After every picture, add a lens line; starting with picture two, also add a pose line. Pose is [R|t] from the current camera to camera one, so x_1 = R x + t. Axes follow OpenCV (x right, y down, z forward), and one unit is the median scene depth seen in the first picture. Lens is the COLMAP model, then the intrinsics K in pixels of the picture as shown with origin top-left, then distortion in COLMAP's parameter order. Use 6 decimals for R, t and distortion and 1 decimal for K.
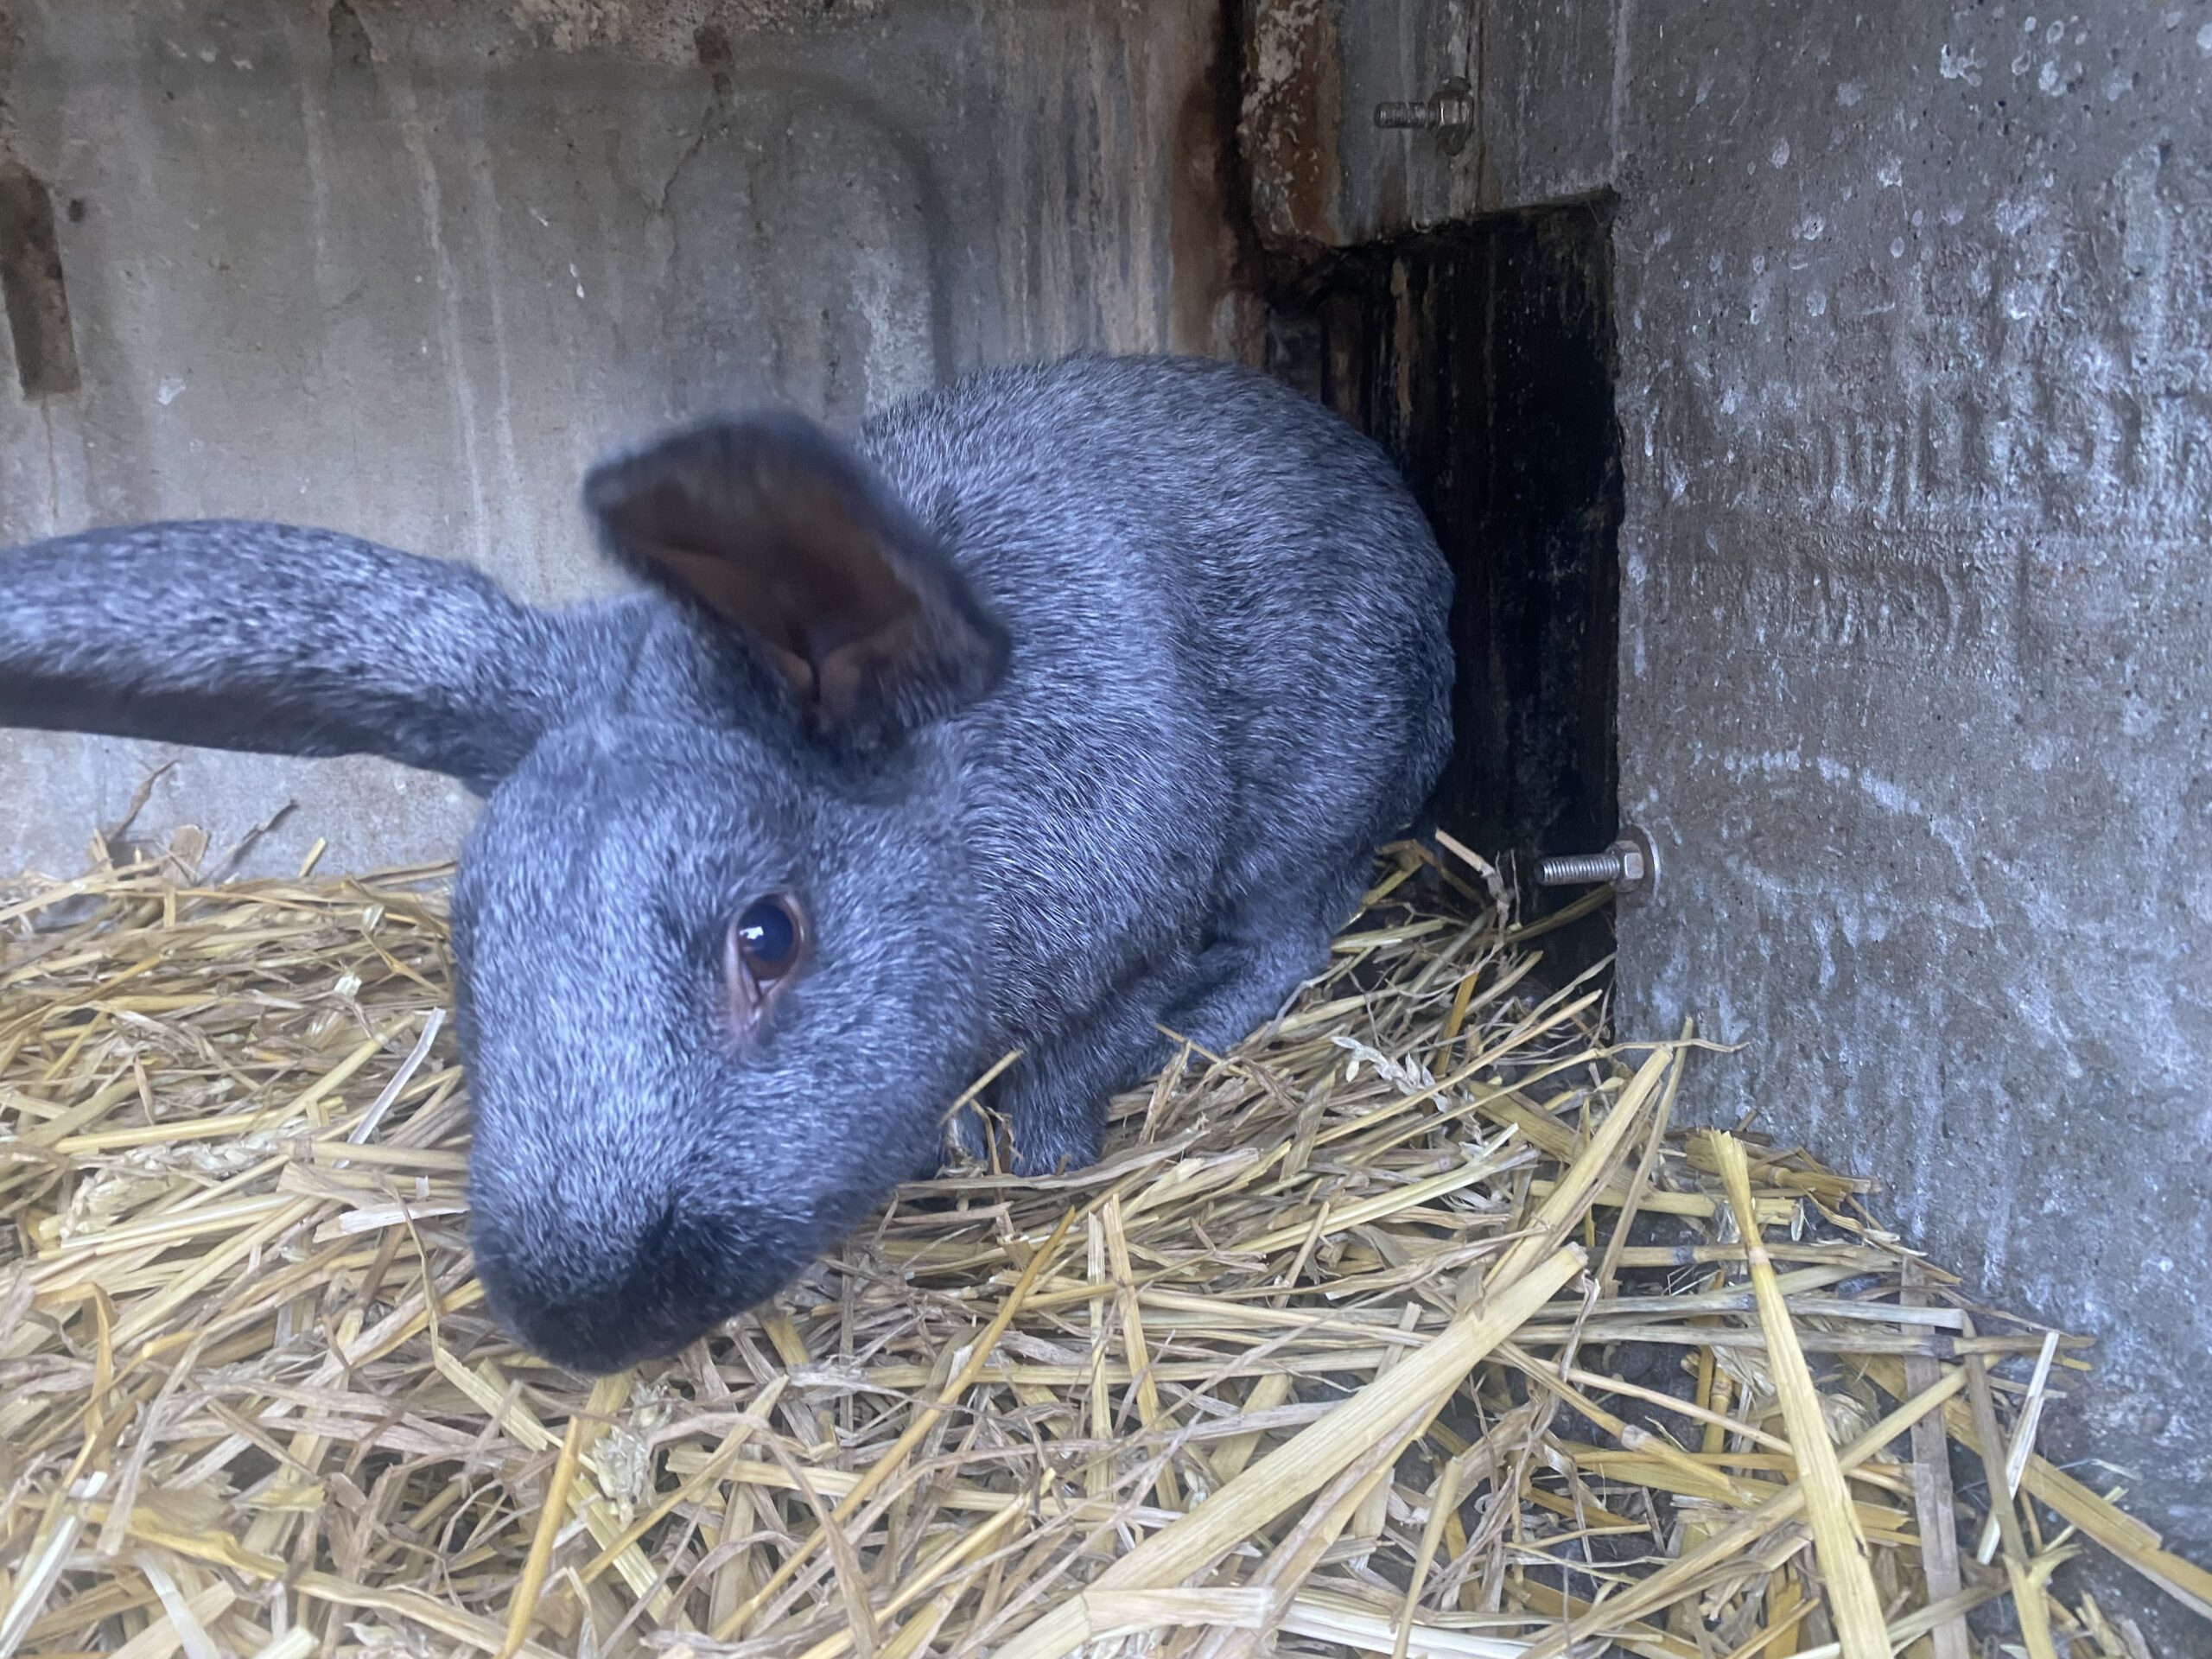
lens RADIAL K [[1664.8, 0, 1114.0], [0, 1664.8, 830.8], [0, 0, 1]] dist [0.009007, -0.008327]
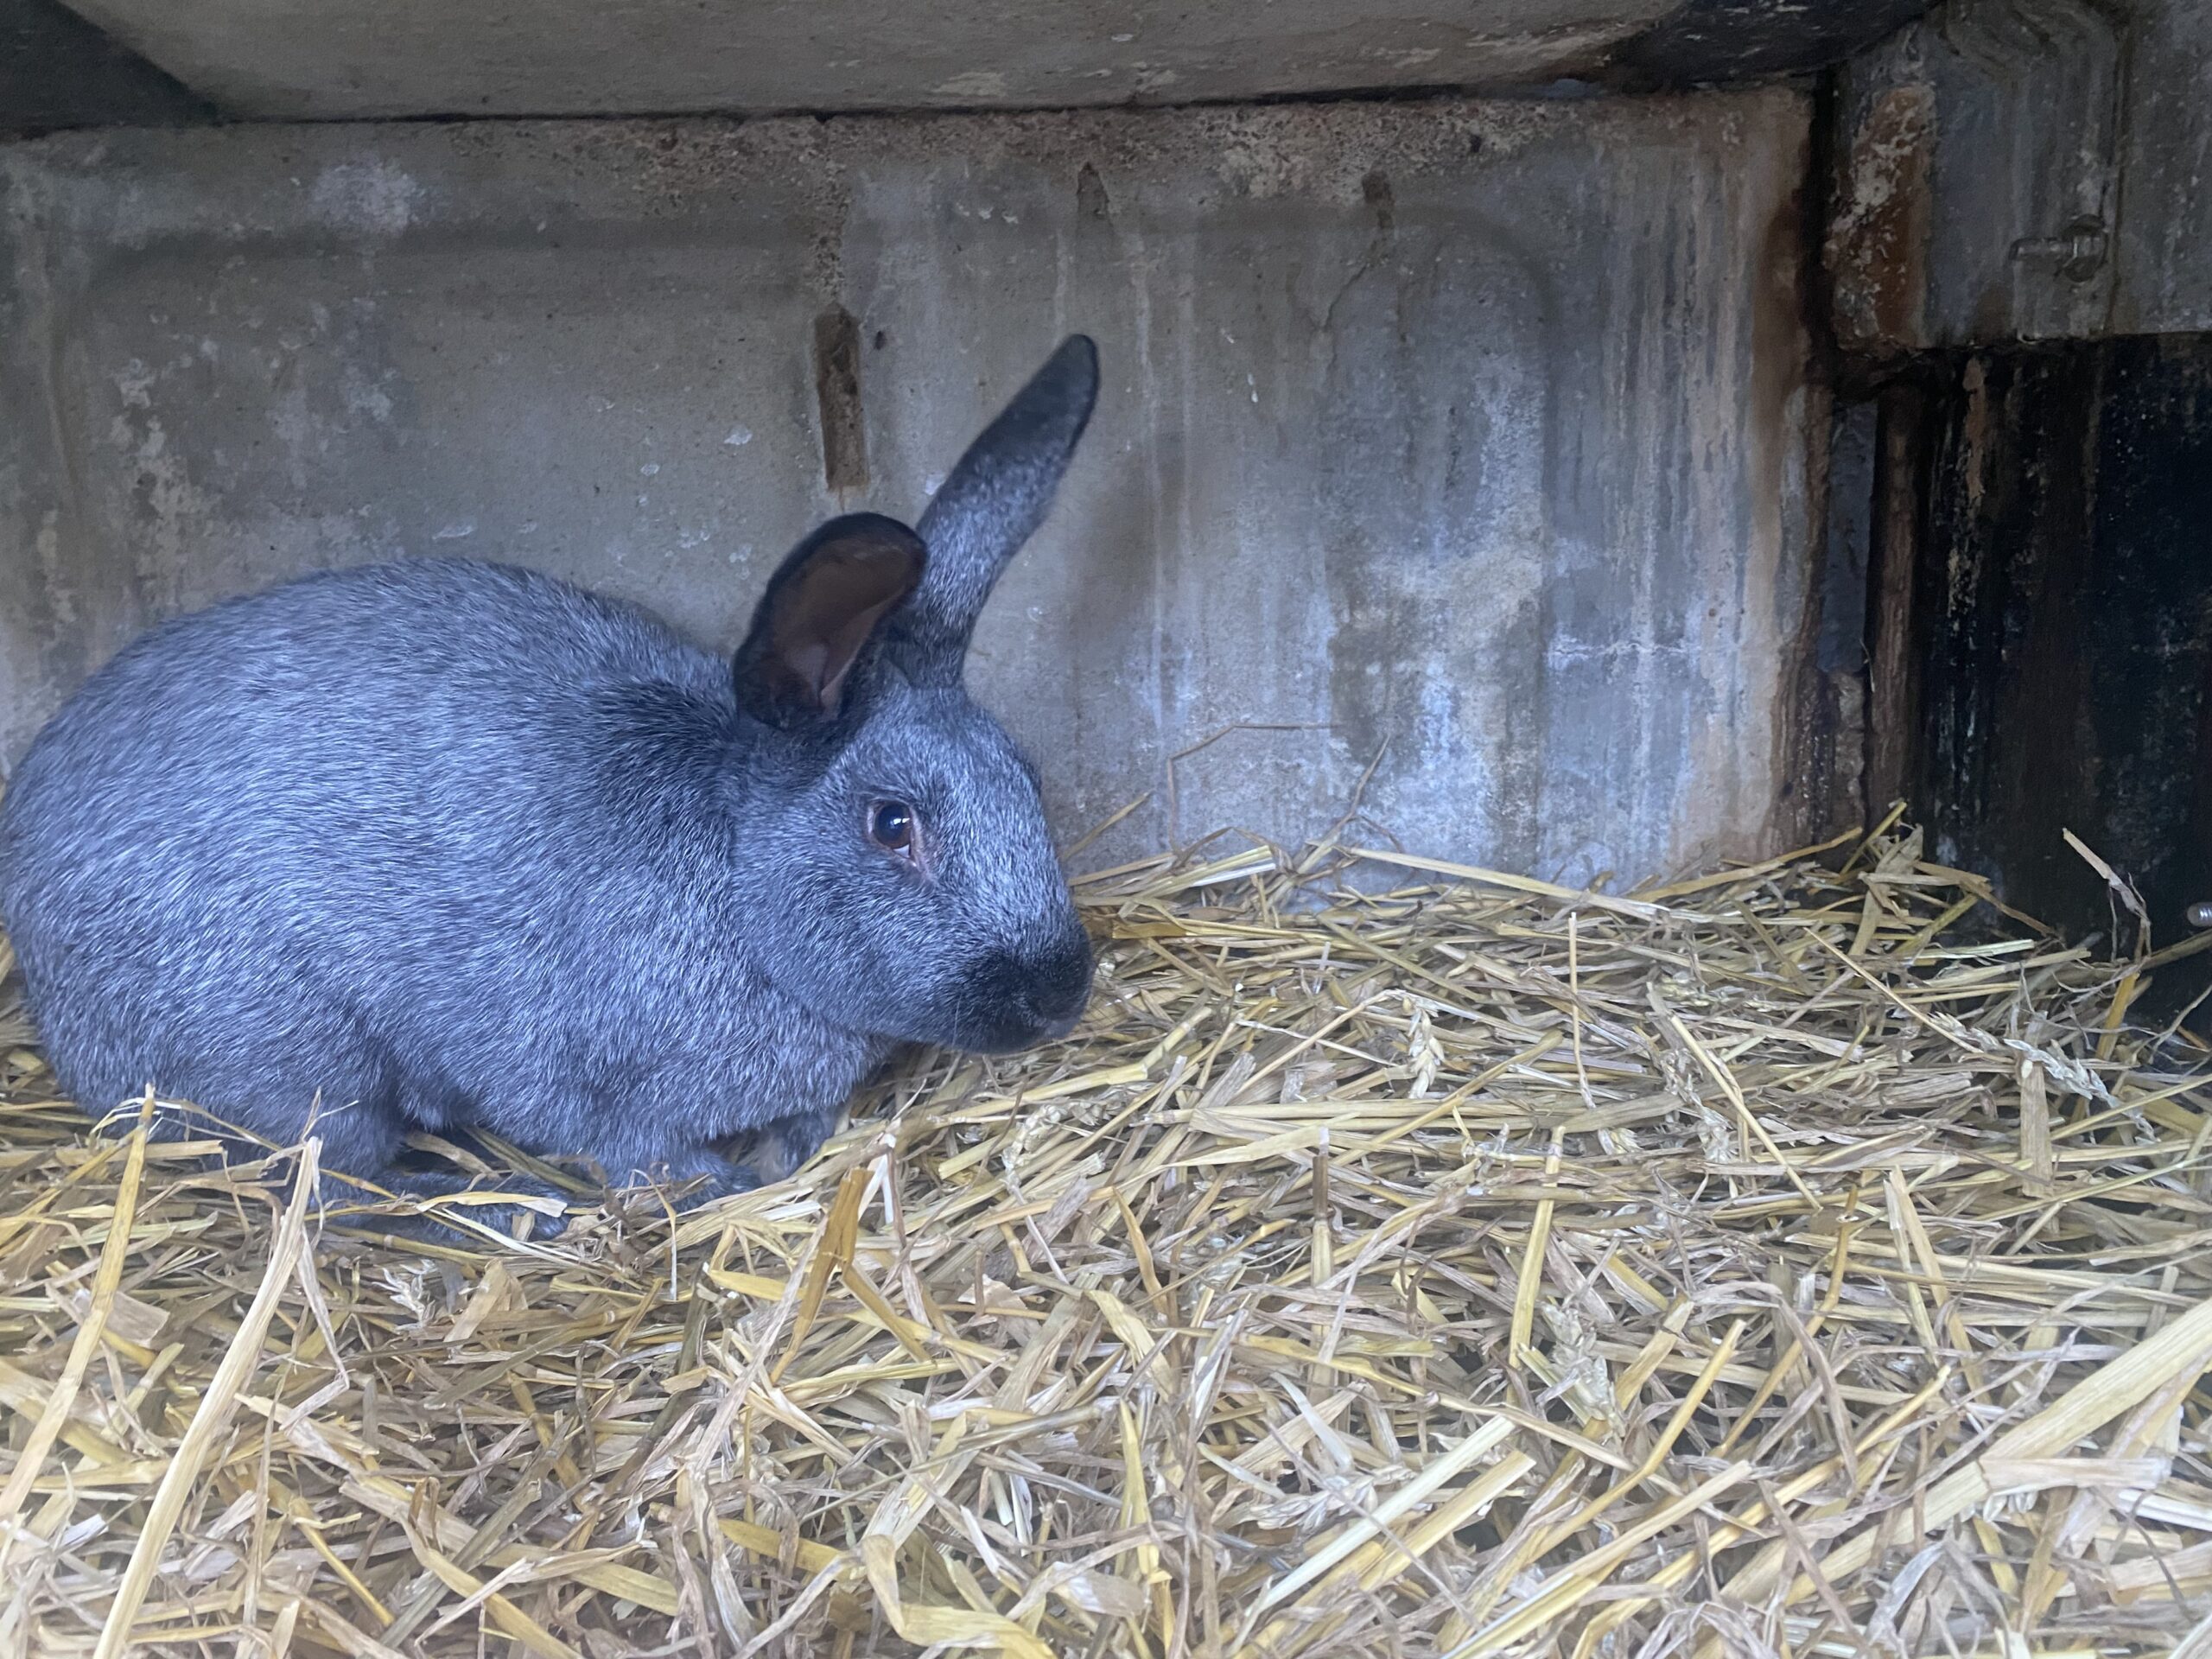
lens RADIAL K [[1664.8, 0, 1086.9], [0, 1664.8, 828.6], [0, 0, 1]] dist [0.009007, -0.008327]
pose [[0.991101, 0.026101, -0.130532, -0.276267], [-0.026411, 0.999651, -0.000642, -0.010544], [0.130469, 0.004084, 0.991444, -0.196460]]
